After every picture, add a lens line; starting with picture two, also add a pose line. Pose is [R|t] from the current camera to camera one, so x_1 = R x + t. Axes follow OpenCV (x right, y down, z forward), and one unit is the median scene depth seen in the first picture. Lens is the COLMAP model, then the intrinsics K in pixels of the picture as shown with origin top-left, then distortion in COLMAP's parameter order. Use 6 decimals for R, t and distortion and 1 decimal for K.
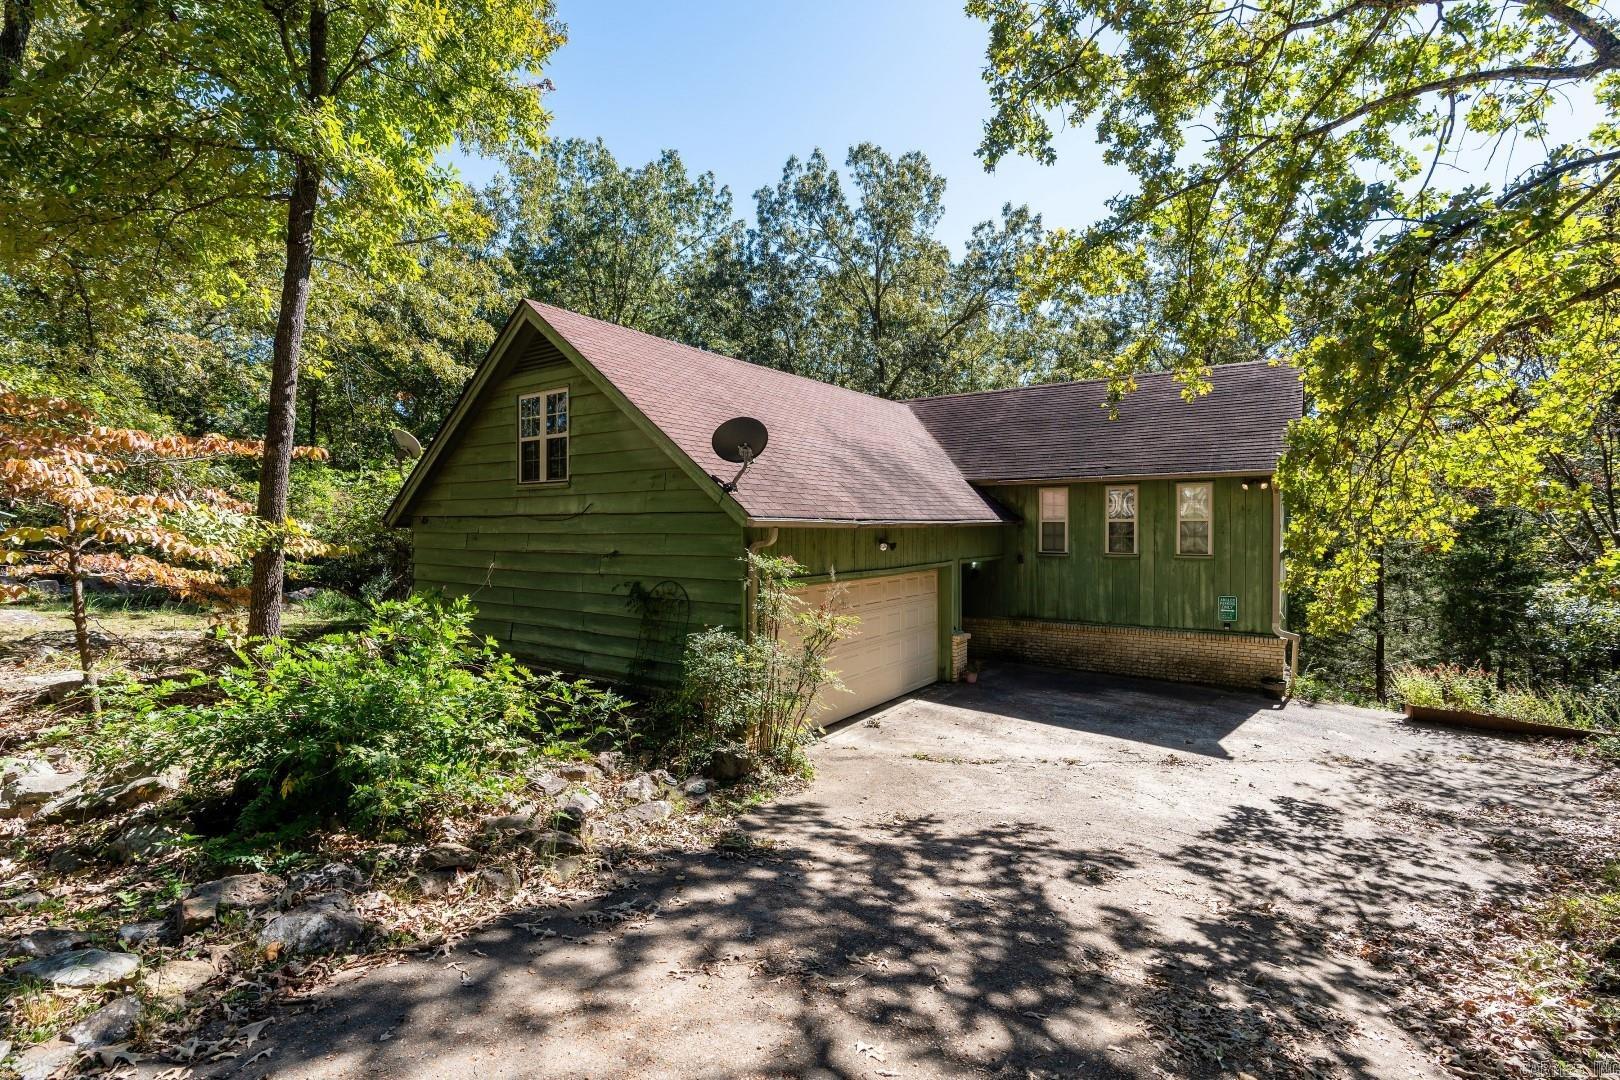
lens RADIAL K [[727.5, 0, 815.2], [0, 727.5, 536.5], [0, 0, 1]] dist [-0.011785, 0.004865]
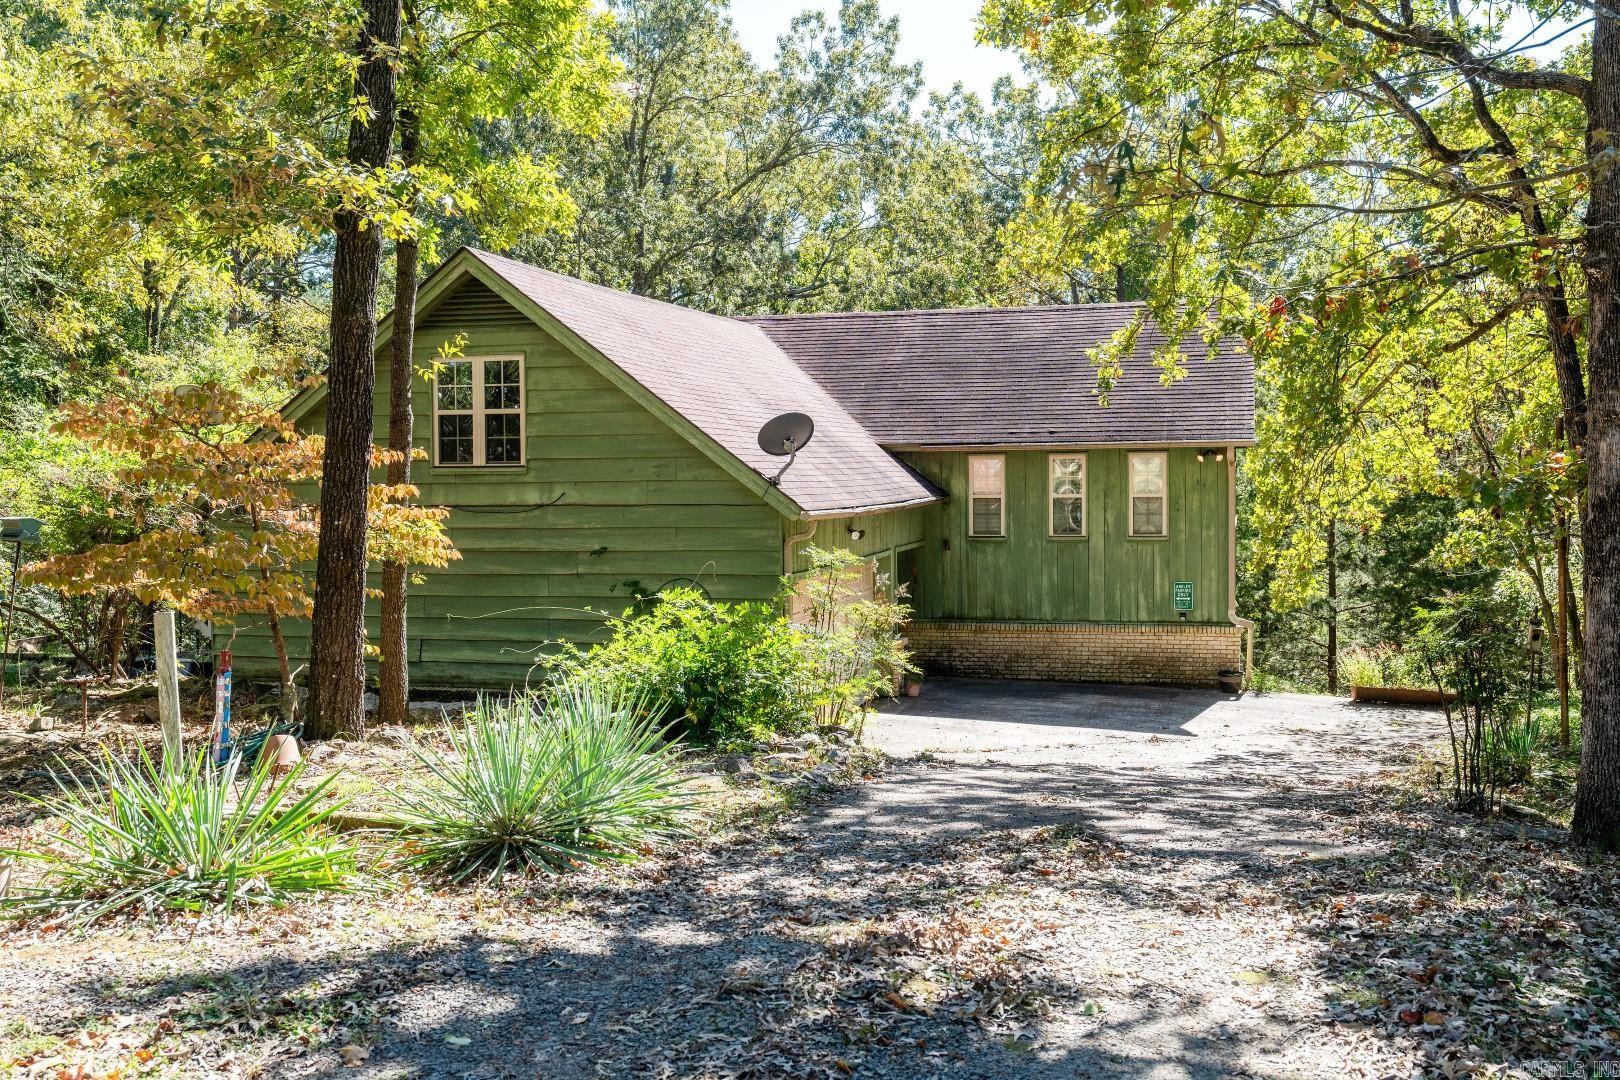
lens RADIAL K [[1601.3, 0, 808.7], [0, 1601.3, 534.4], [0, 0, 1]] dist [0.012911, 0.000000]
pose [[0.941833, -0.020811, 0.335435, -0.594705], [0.012727, 0.999574, 0.026280, -0.037527], [-0.335839, -0.020483, 0.941697, -0.788646]]
